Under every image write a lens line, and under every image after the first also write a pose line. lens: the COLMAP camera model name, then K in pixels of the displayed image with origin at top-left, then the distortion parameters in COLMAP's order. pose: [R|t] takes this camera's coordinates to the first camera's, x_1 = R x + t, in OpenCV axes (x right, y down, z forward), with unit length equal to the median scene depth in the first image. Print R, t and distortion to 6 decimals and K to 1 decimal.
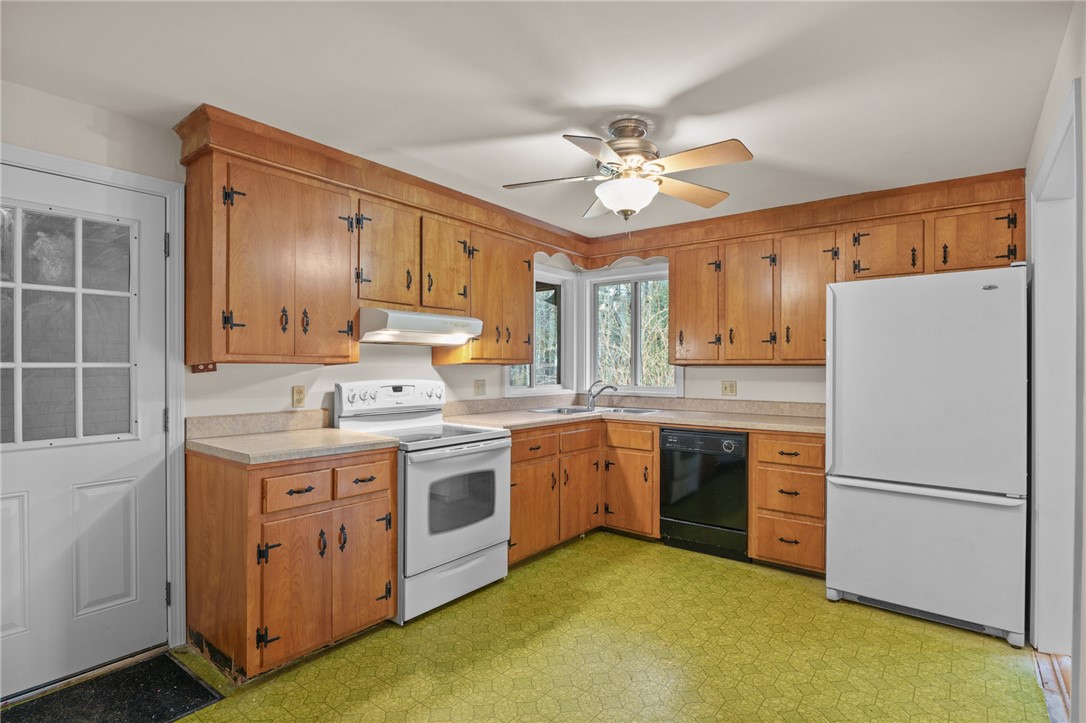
lens RADIAL K [[545.9, 0, 531.6], [0, 545.9, 363.3], [0, 0, 1]] dist [-0.007568, -0.002512]
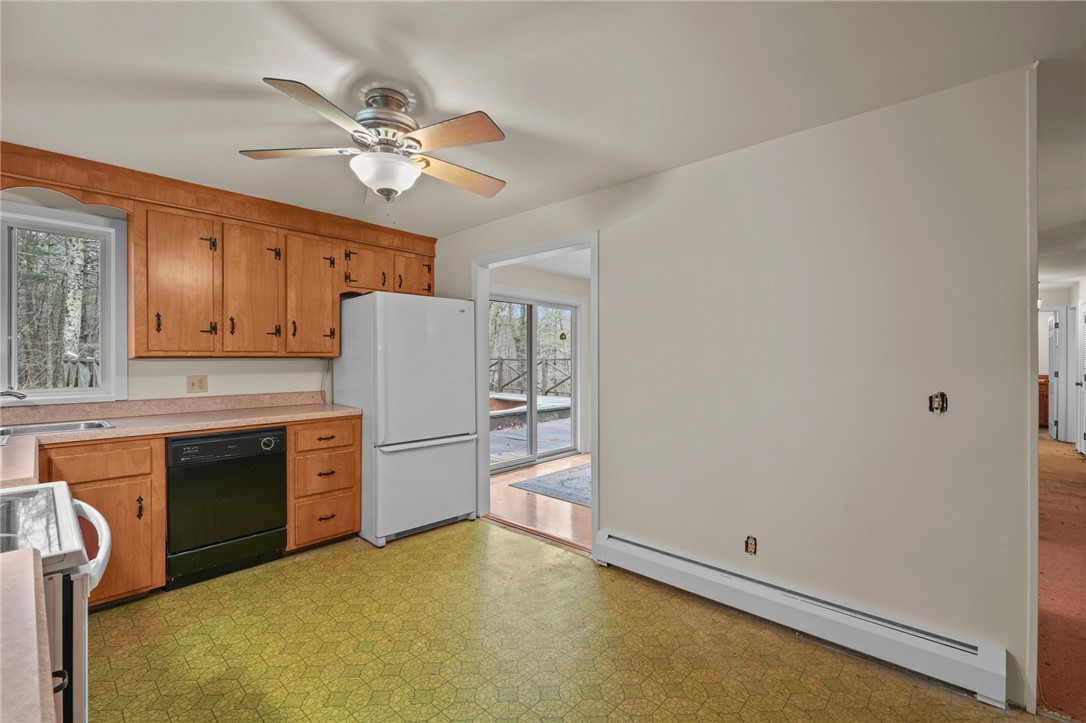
lens RADIAL K [[473.2, 0, 535.7], [0, 473.2, 357.6], [0, 0, 1]] dist [-0.002792, -0.001373]
pose [[0.078589, 0.000498, 0.996907, -0.440631], [-0.002221, 0.999997, -0.000325, 0.003019], [-0.996905, -0.002189, 0.078590, 0.502388]]
